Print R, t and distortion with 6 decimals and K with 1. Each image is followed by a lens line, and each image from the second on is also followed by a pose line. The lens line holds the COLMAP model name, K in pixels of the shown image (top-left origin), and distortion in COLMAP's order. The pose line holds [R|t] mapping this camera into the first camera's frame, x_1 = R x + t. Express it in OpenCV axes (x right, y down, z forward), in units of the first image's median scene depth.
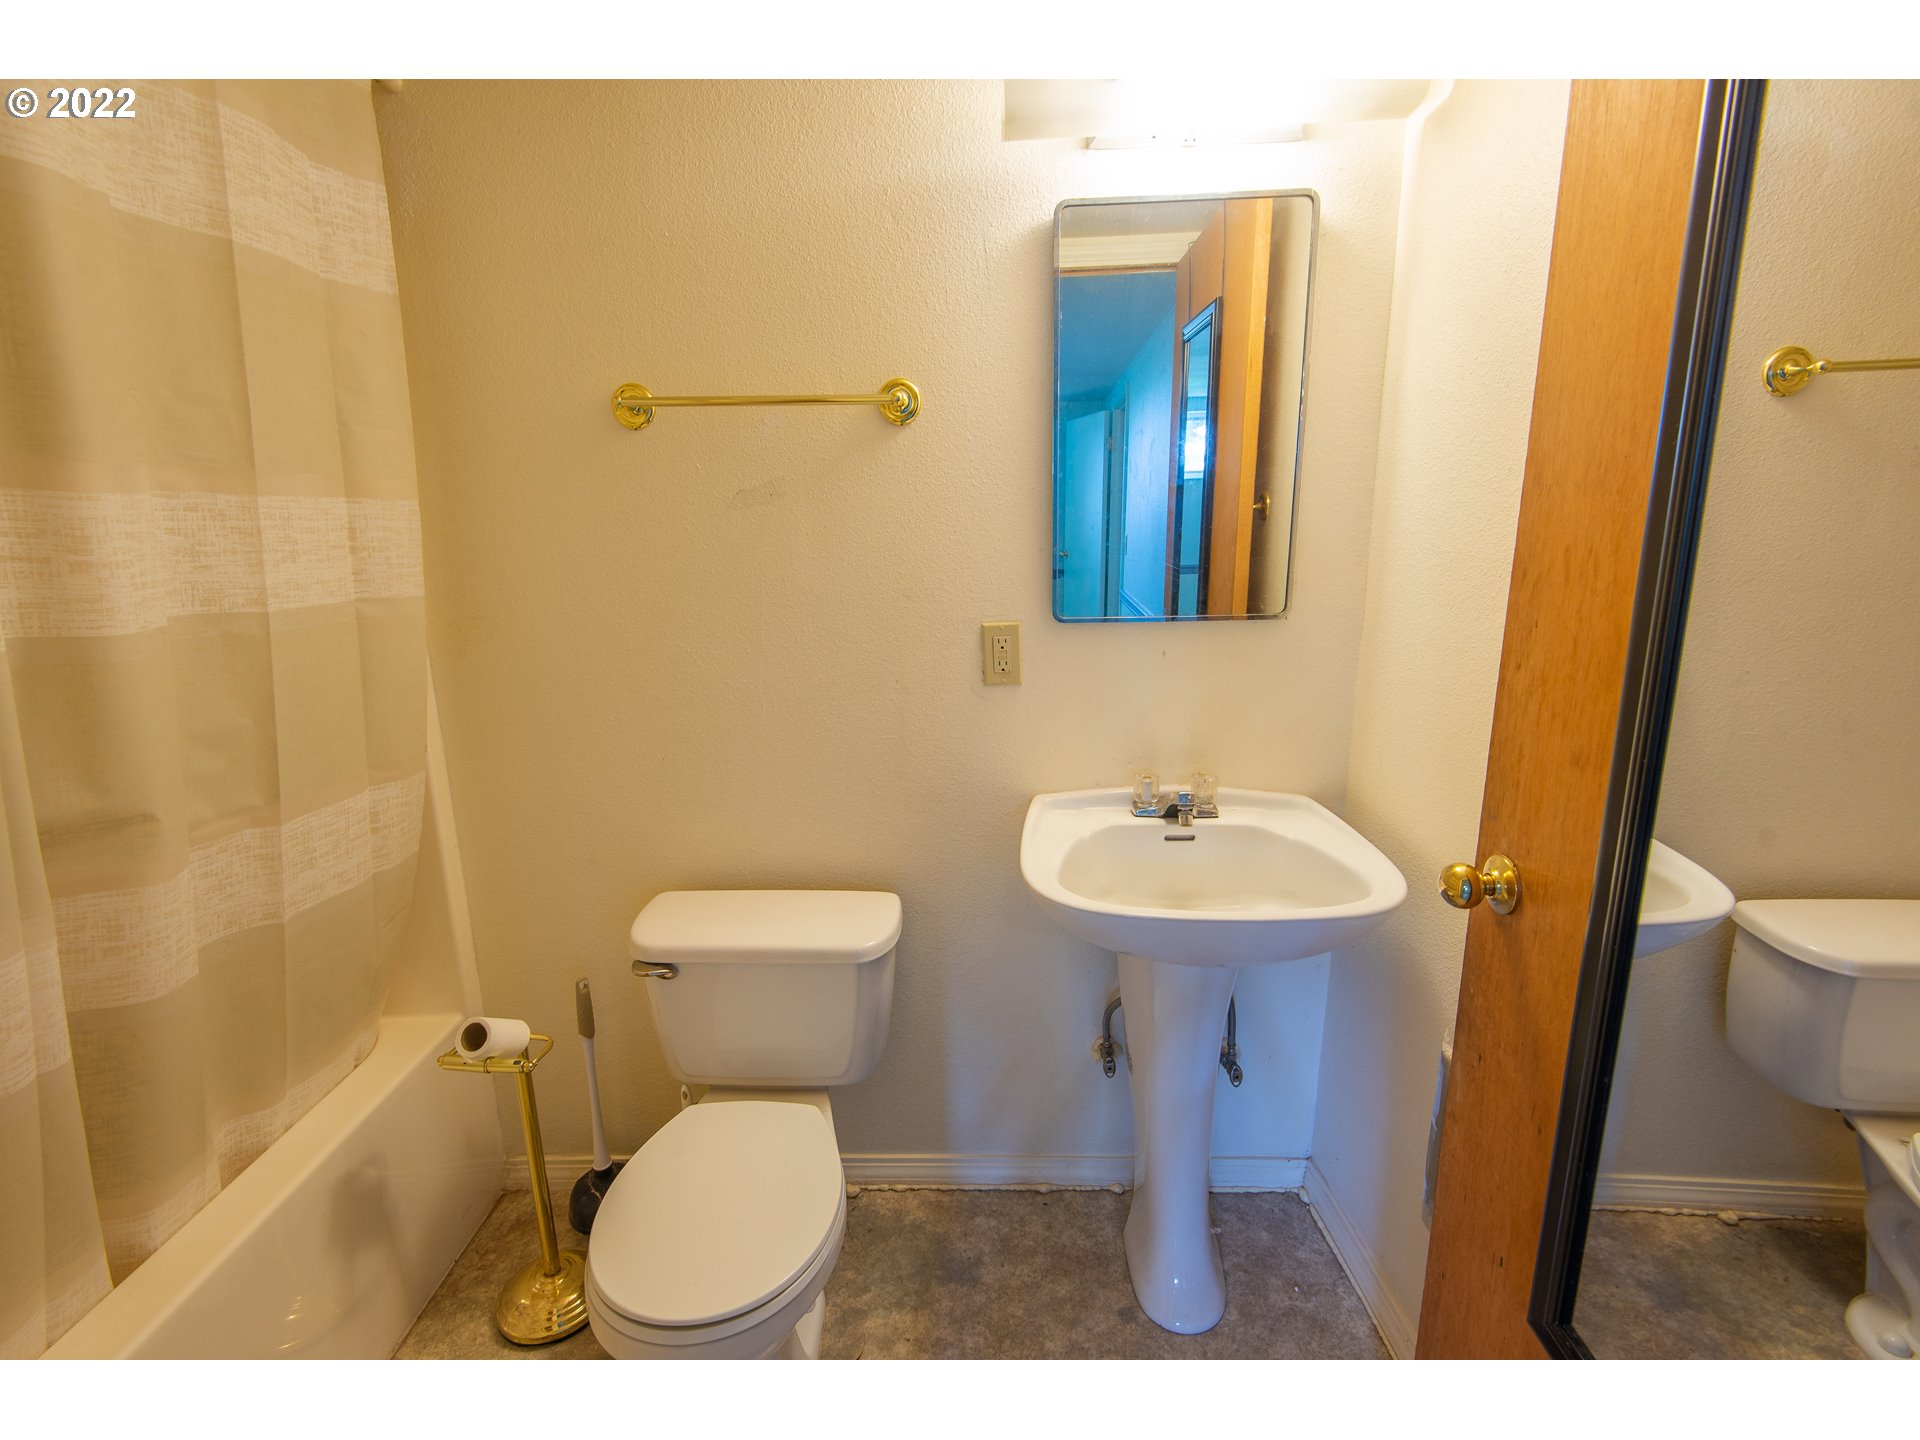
lens RADIAL K [[862.5, 0, 963.0], [0, 862.5, 722.5], [0, 0, 1]] dist [0.003691, -0.007633]
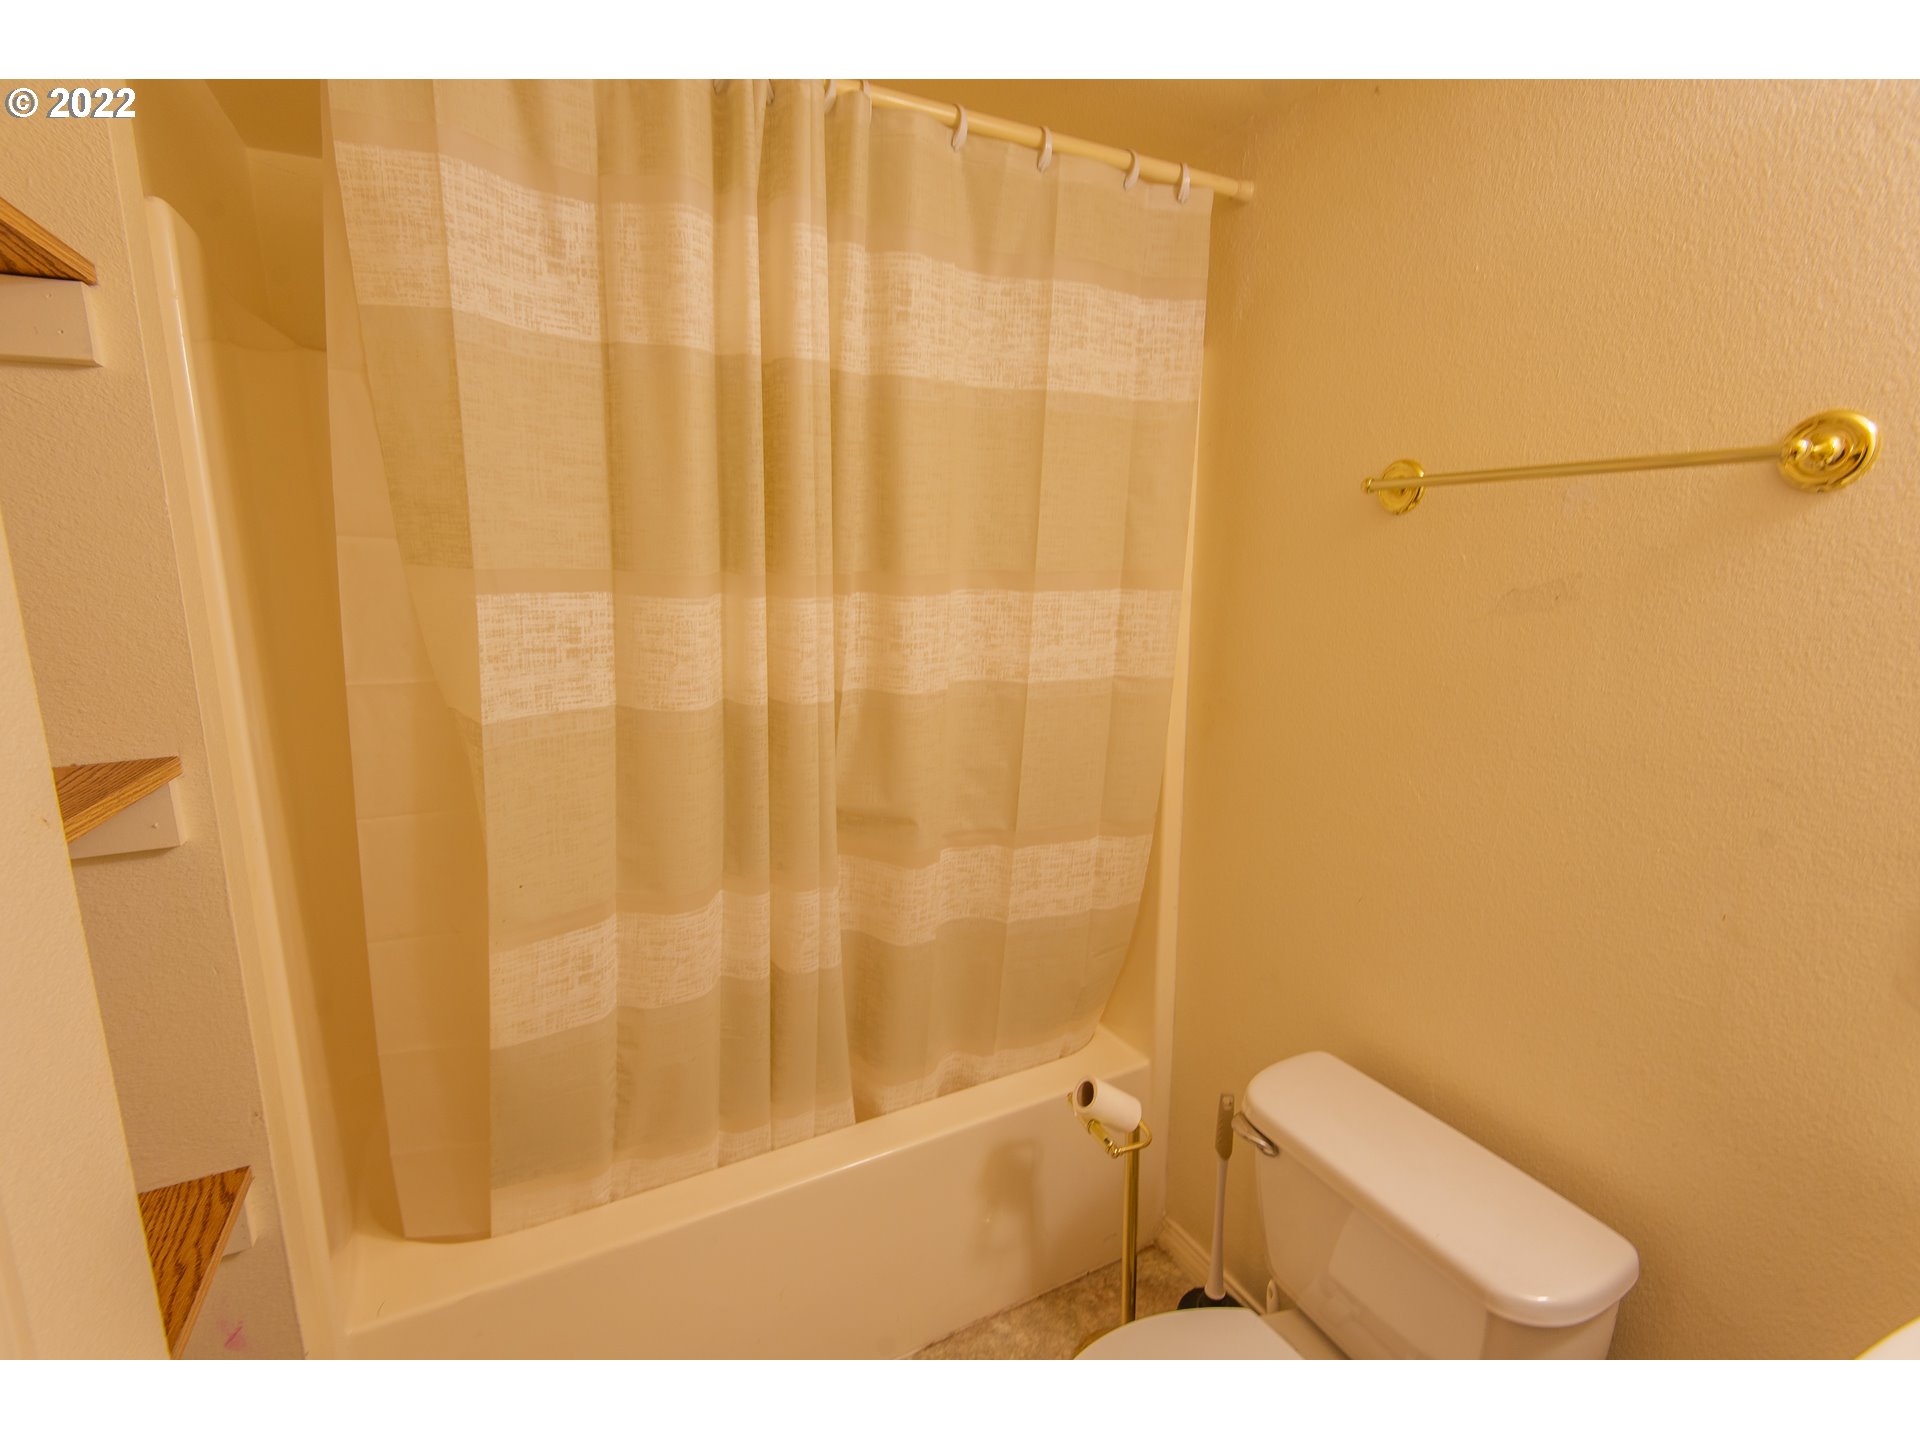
lens RADIAL K [[862.5, 0, 962.4], [0, 862.5, 721.4], [0, 0, 1]] dist [0.003691, -0.007633]
pose [[0.447180, 0.179428, -0.876262, 0.231930], [-0.206833, 0.973864, 0.093860, -0.162073], [0.870201, 0.139268, 0.472604, 0.321209]]
